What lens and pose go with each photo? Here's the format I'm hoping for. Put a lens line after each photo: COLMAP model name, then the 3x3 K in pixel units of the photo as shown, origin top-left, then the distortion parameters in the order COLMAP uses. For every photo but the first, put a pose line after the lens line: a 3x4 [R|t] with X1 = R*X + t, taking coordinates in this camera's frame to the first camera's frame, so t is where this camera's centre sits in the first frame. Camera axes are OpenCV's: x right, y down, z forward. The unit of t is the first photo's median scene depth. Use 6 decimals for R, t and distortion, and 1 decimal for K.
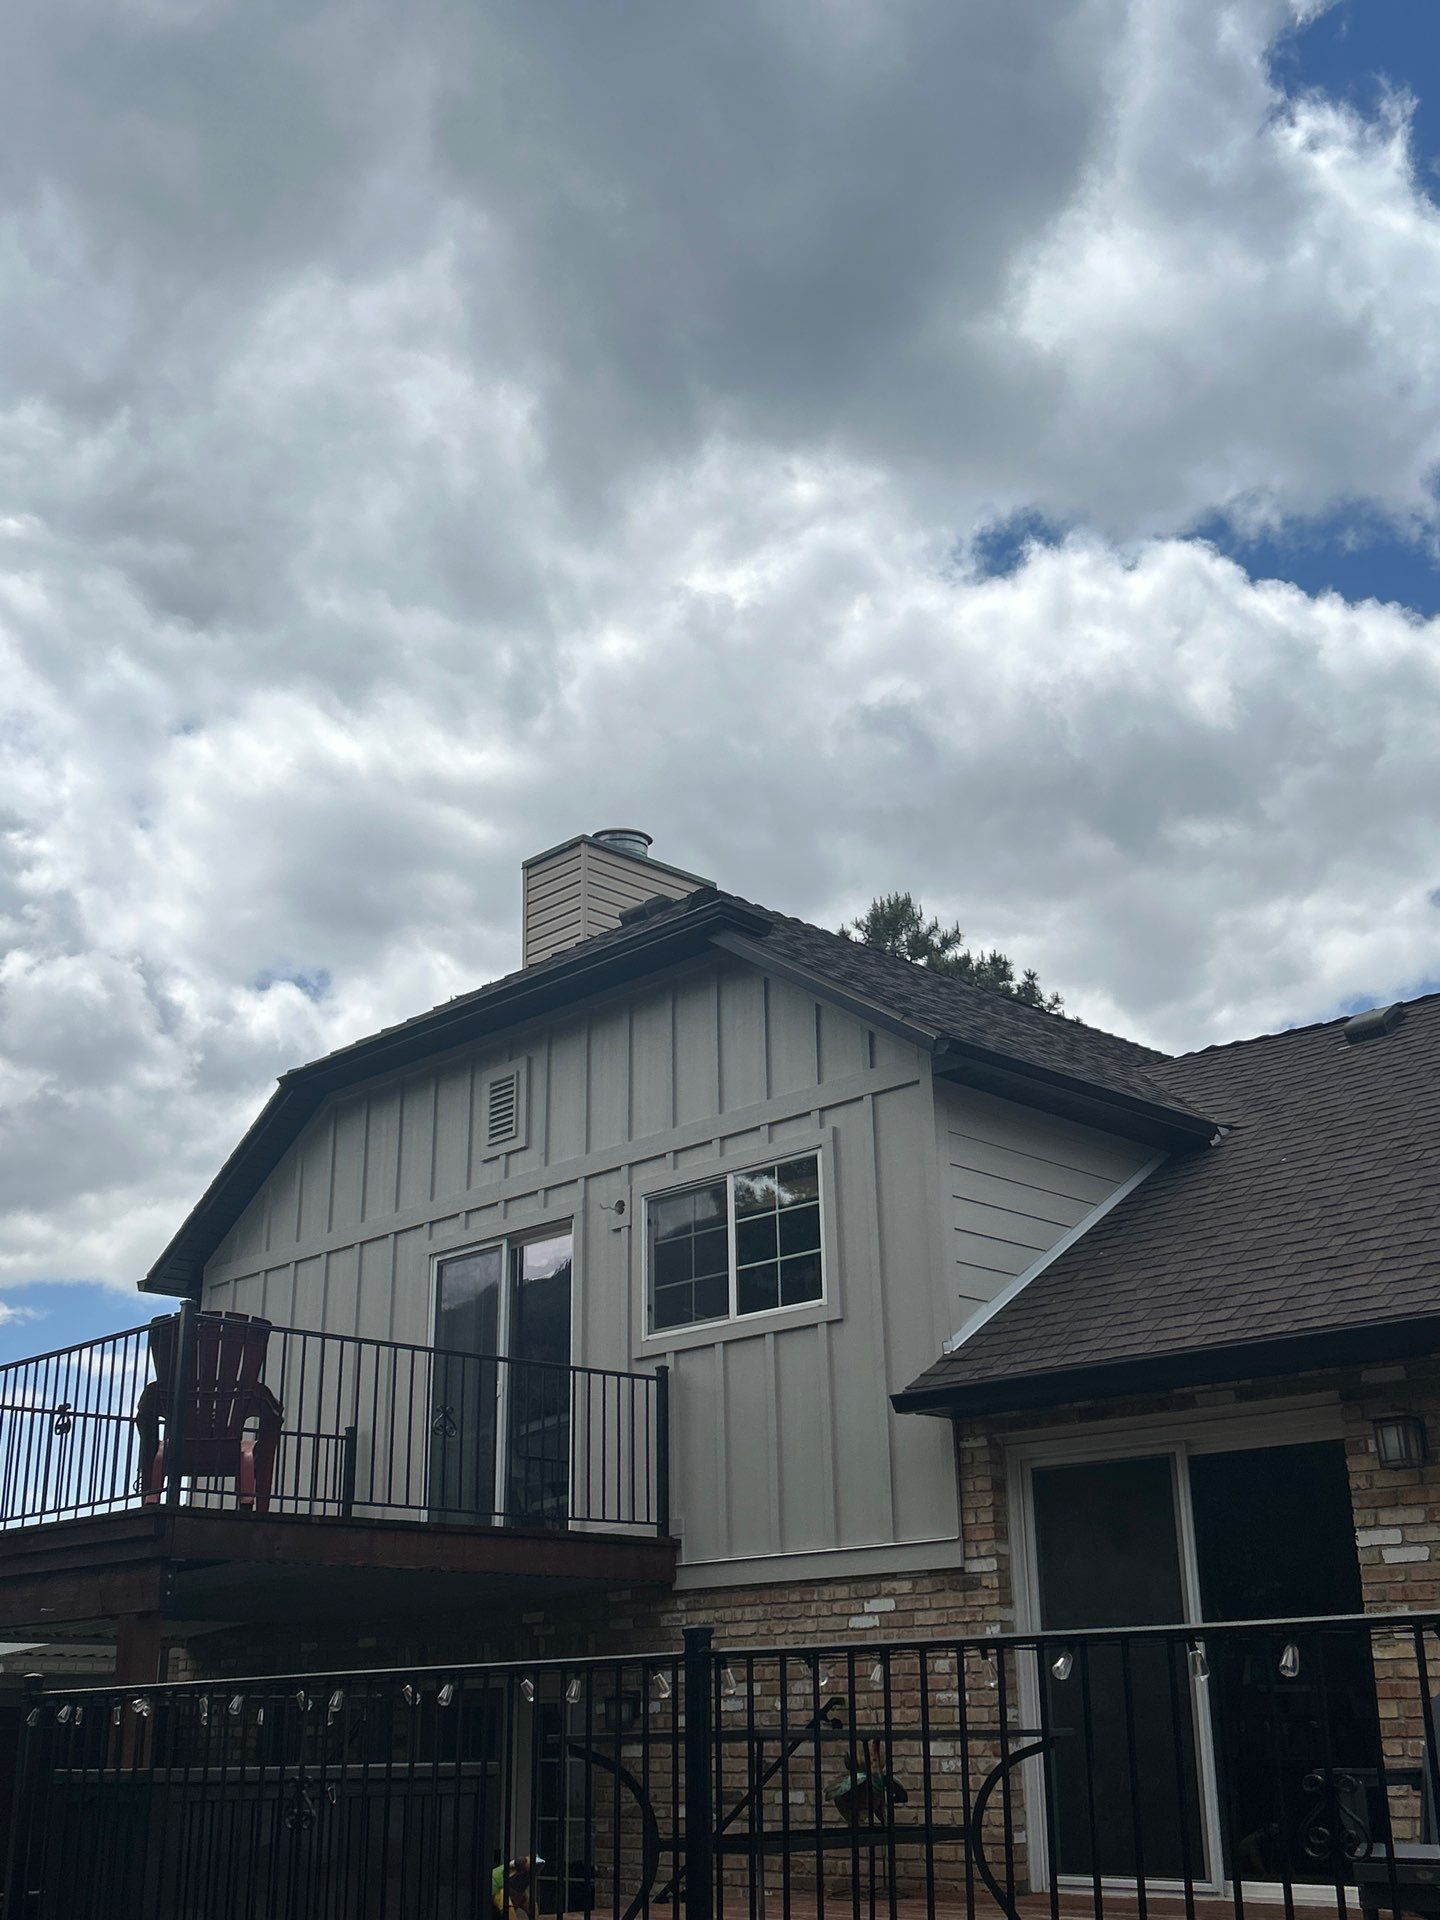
lens RADIAL K [[2022.0, 0, 720.0], [0, 2022.0, 960.0], [0, 0, 1]] dist [0.147147, -0.403033]
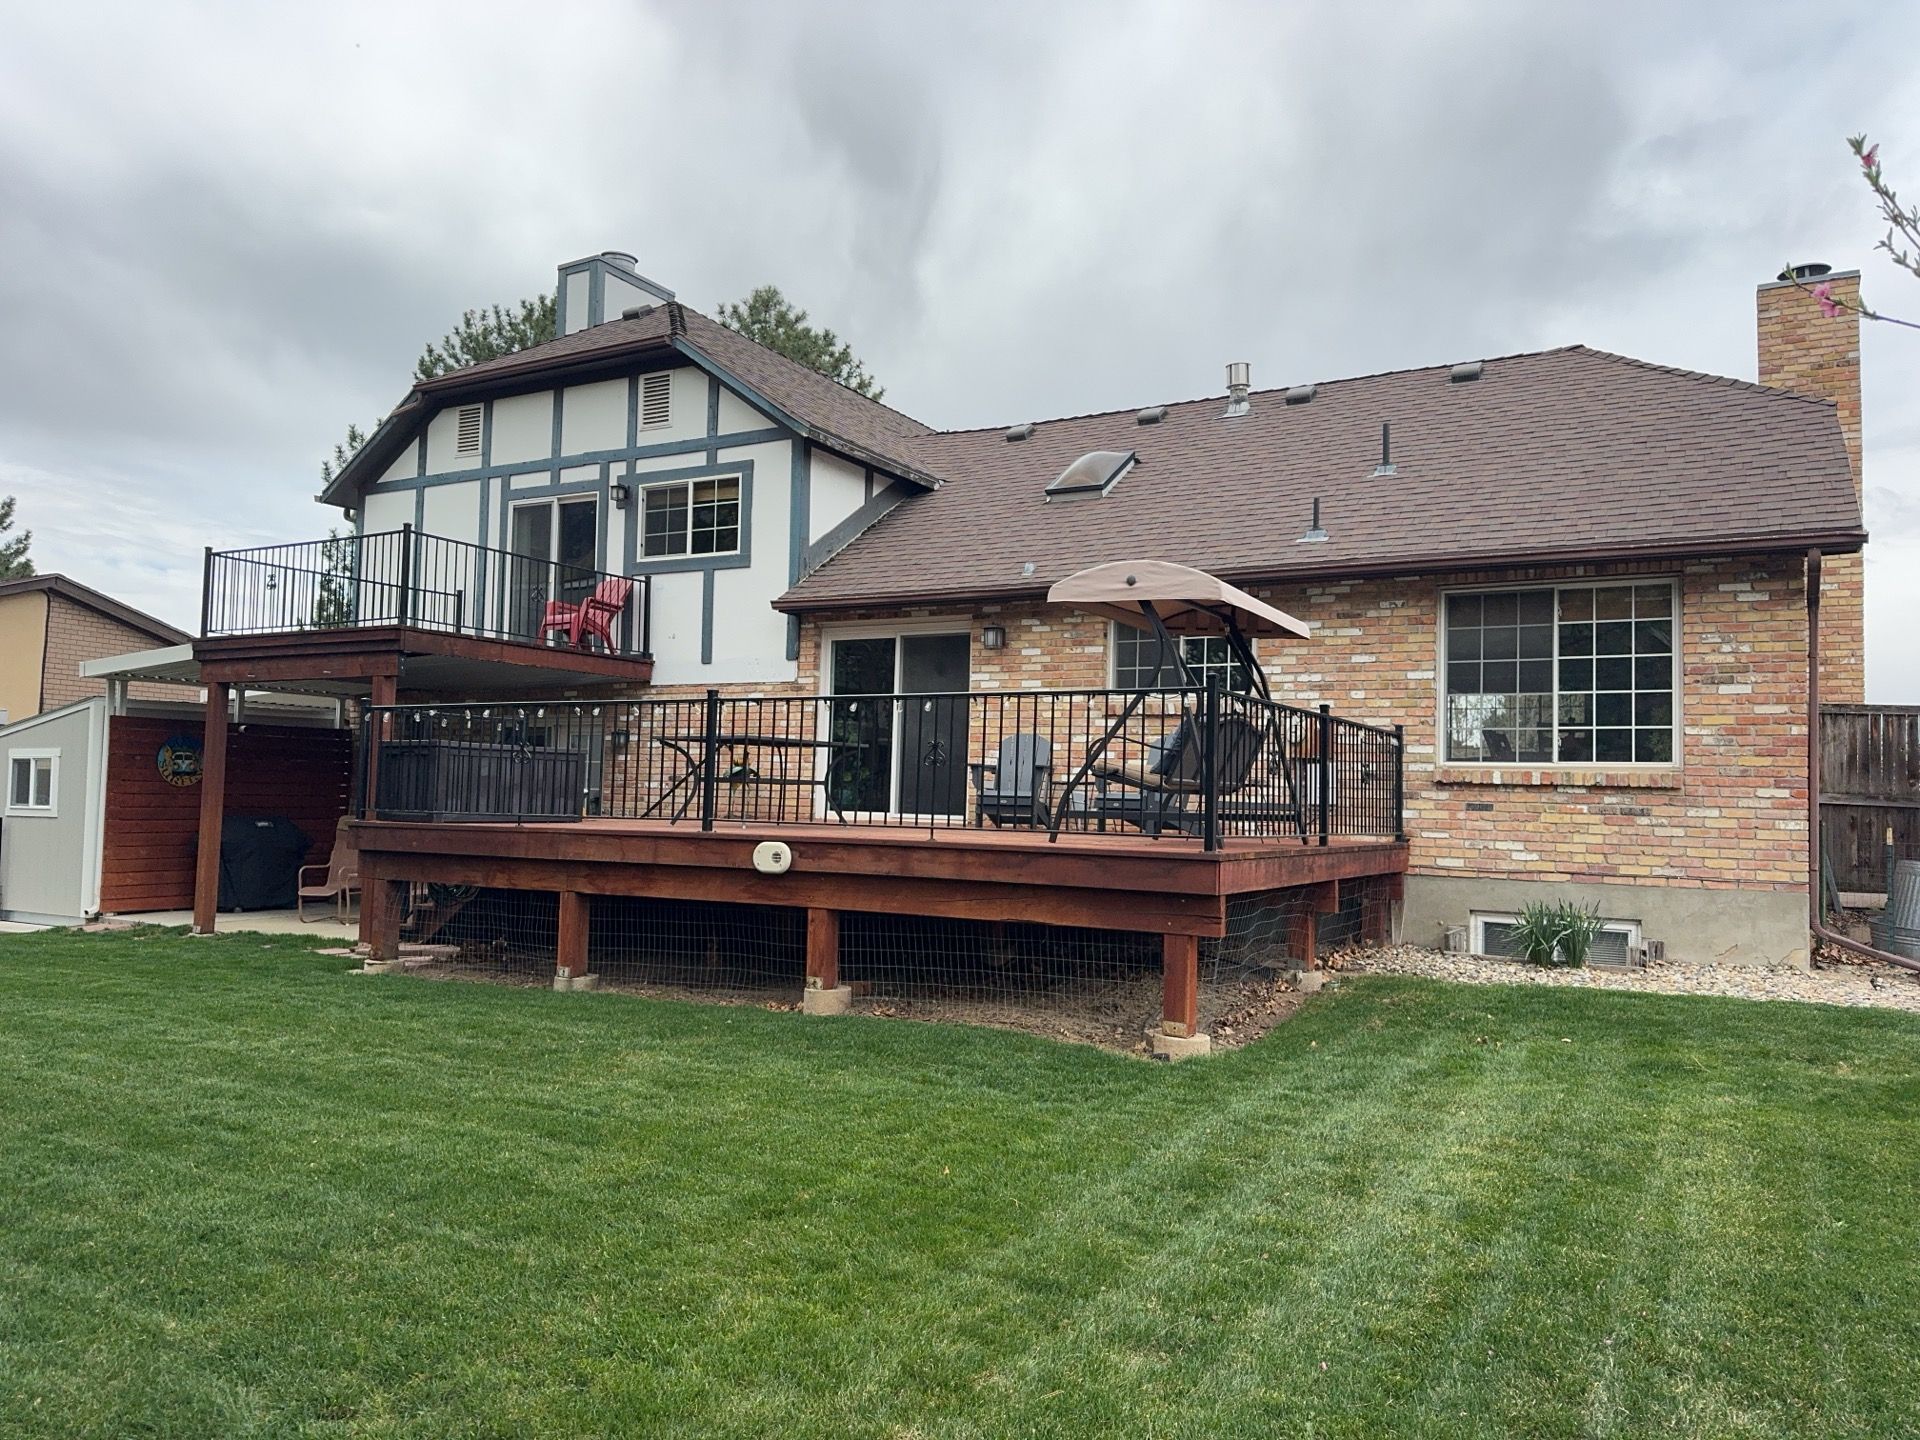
lens RADIAL K [[1338.3, 0, 957.1], [0, 1338.3, 728.0], [0, 0, 1]] dist [0.100753, -0.135574]
pose [[0.964693, 0.051105, 0.258372, -0.072971], [-0.127848, 0.948530, 0.289735, -0.078192], [-0.230267, -0.312538, 0.921573, -0.321970]]
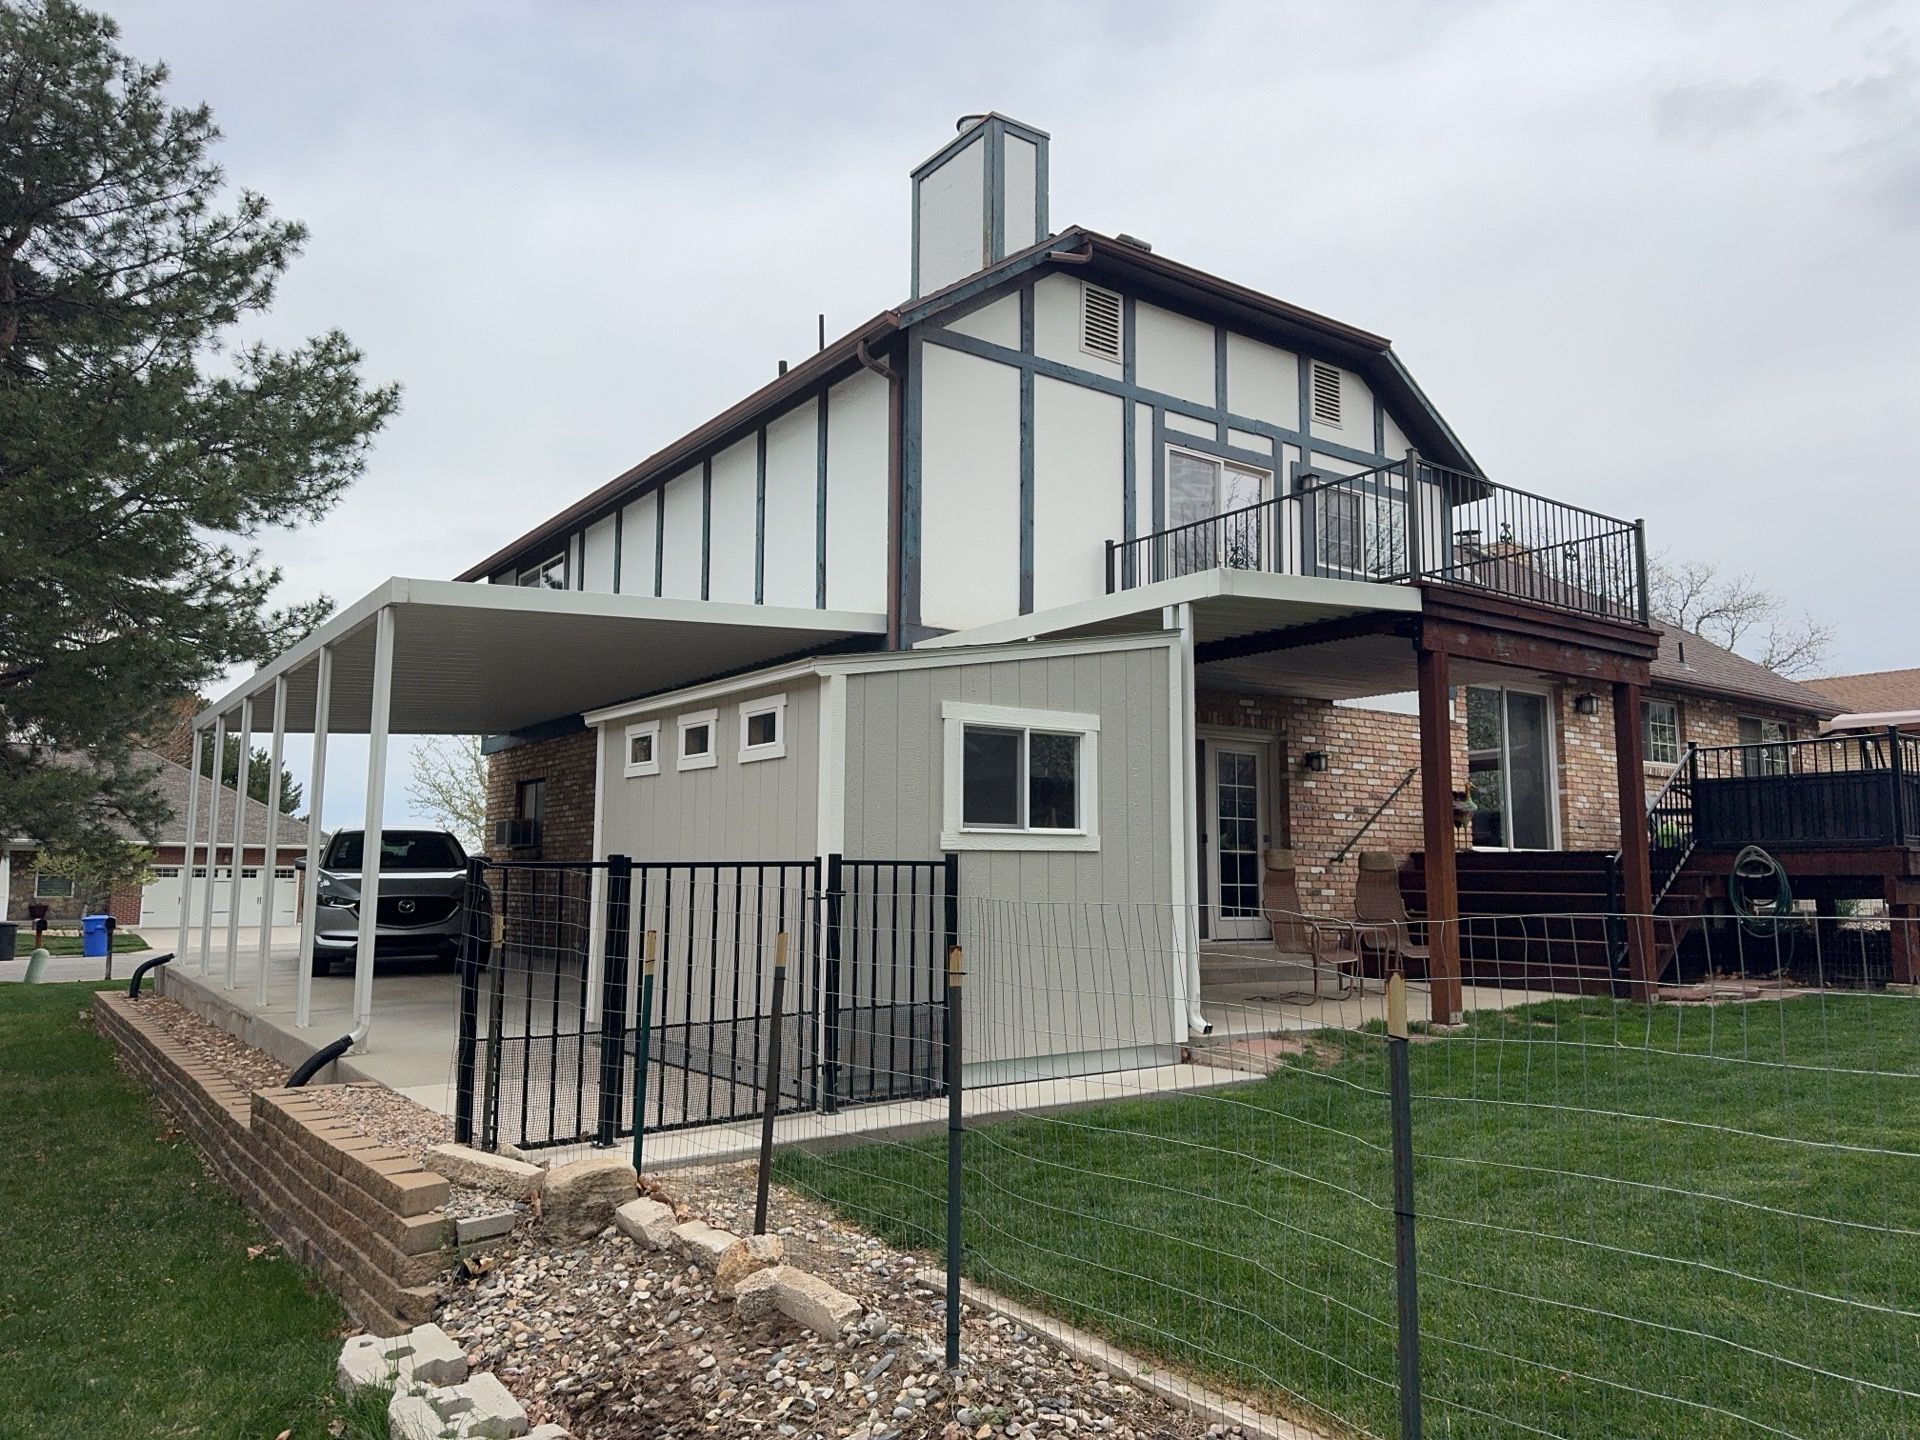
lens RADIAL K [[1336.3, 0, 970.1], [0, 1336.3, 711.4], [0, 0, 1]] dist [0.155605, -0.258346]
pose [[0.153582, 0.136779, 0.978624, -1.286305], [-0.358764, 0.930510, -0.073751, 0.535130], [-0.920707, -0.339768, 0.191981, 1.098779]]
